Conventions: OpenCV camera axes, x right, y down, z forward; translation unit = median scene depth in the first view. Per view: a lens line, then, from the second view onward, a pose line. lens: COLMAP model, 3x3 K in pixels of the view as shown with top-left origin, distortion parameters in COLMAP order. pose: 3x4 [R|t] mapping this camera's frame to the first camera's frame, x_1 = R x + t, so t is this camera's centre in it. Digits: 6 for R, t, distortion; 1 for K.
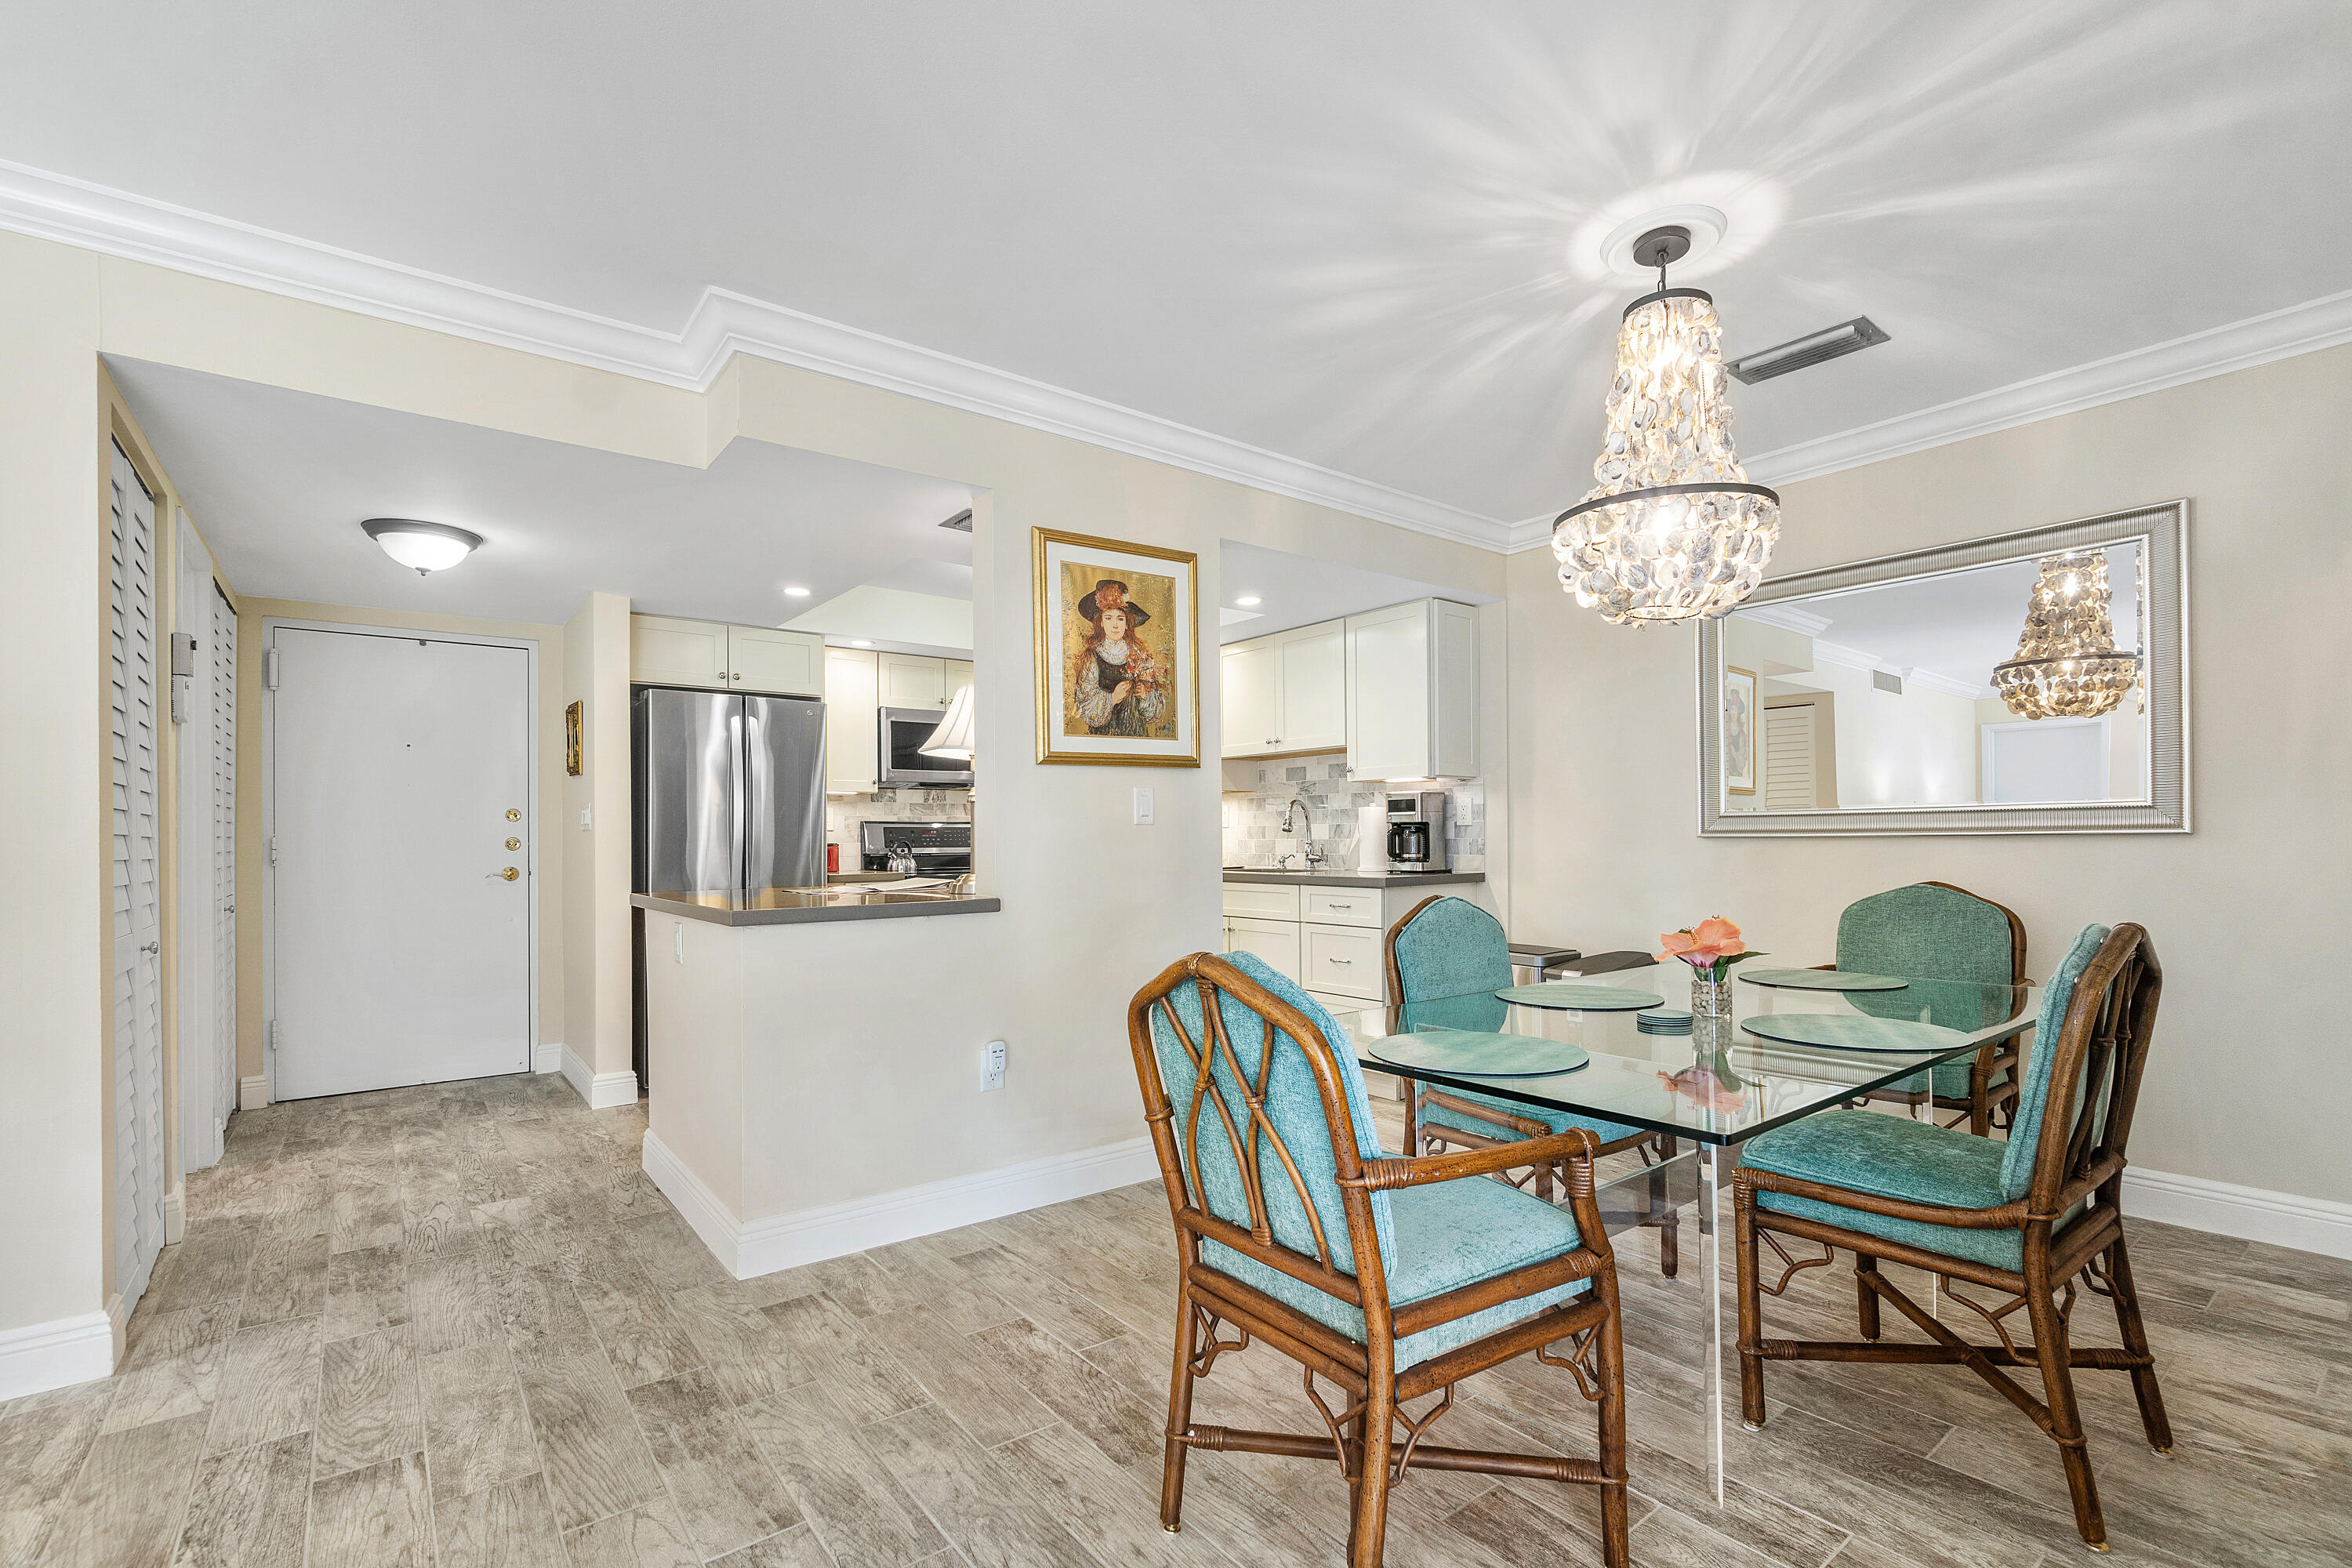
lens RADIAL K [[1047.3, 0, 1162.0], [0, 1047.3, 836.6], [0, 0, 1]] dist [0.002203, 0.000940]
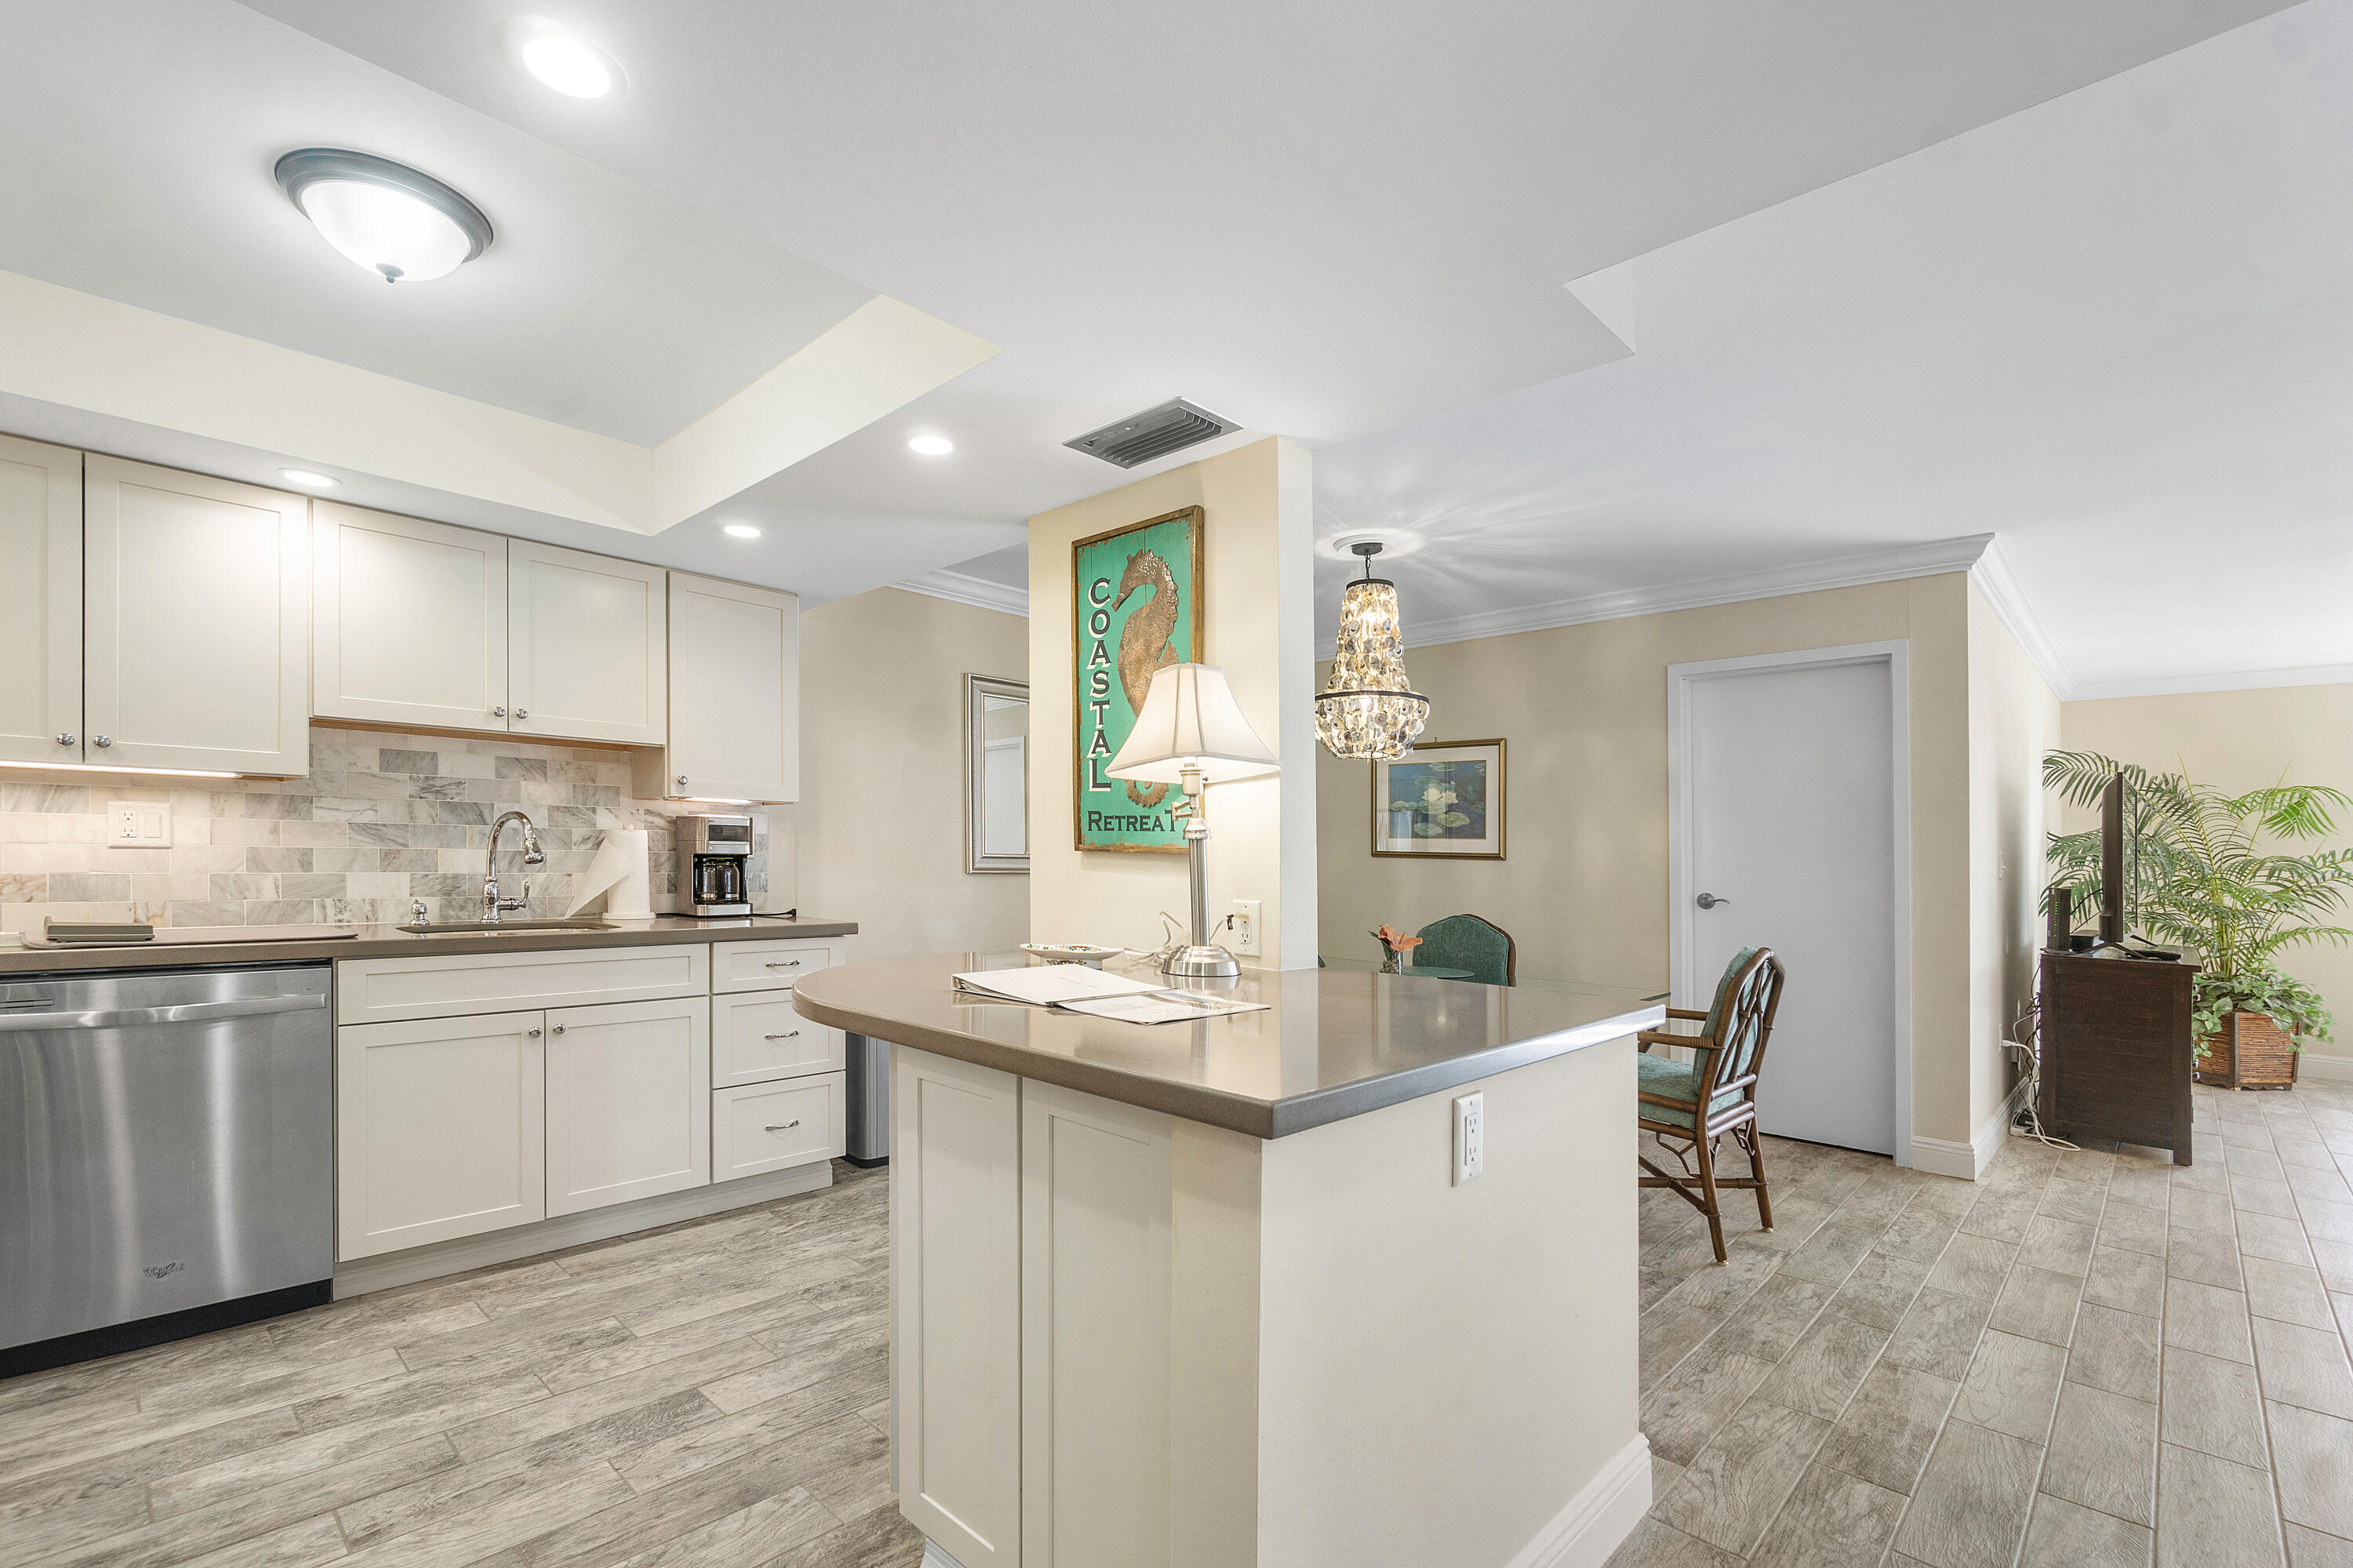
lens RADIAL K [[1047.8, 0, 1162.5], [0, 1047.8, 836.6], [0, 0, 1]] dist [0.002203, 0.000940]
pose [[-0.151674, 0.035078, 0.987808, -1.287924], [-0.015287, 0.999167, -0.037829, -0.007430], [-0.988312, -0.020838, -0.151011, 1.722801]]
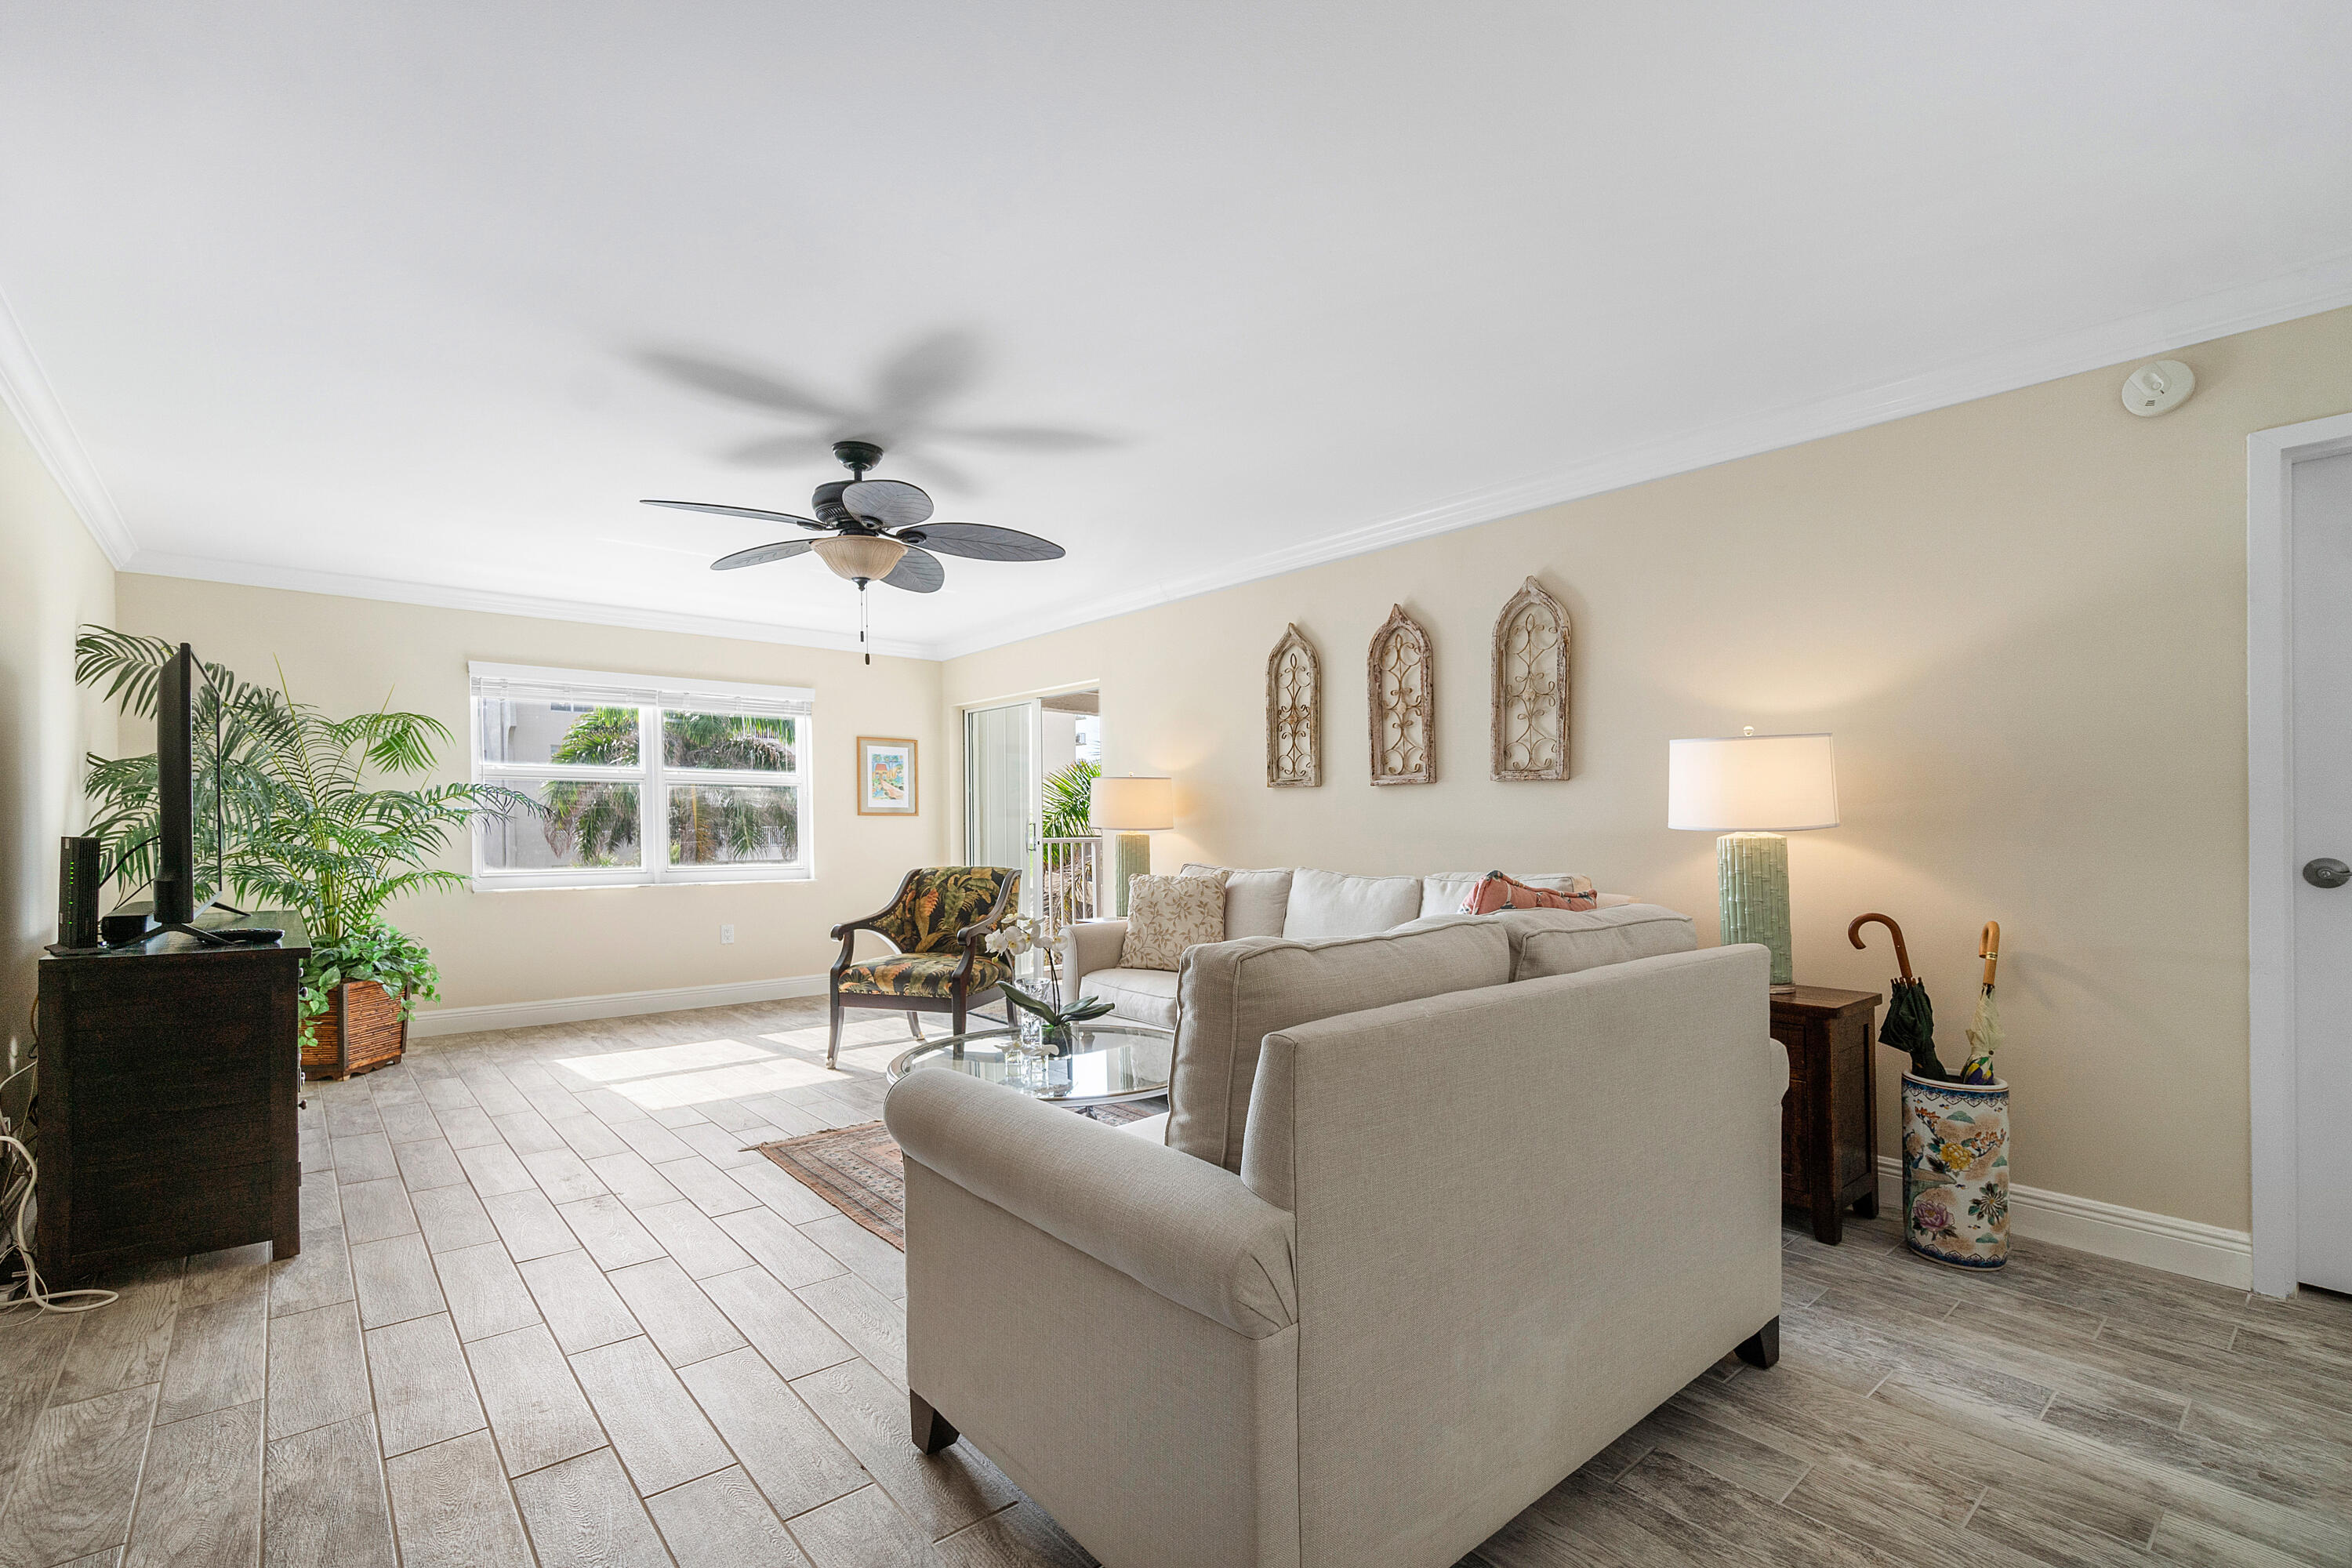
lens RADIAL K [[1047.3, 0, 1162.0], [0, 1047.3, 836.6], [0, 0, 1]] dist [0.002203, 0.000940]
pose [[-0.998537, 0.018340, -0.050872, -0.974670], [0.017597, 0.999732, 0.015028, -0.008456], [0.051134, 0.014111, -0.998592, 1.312383]]
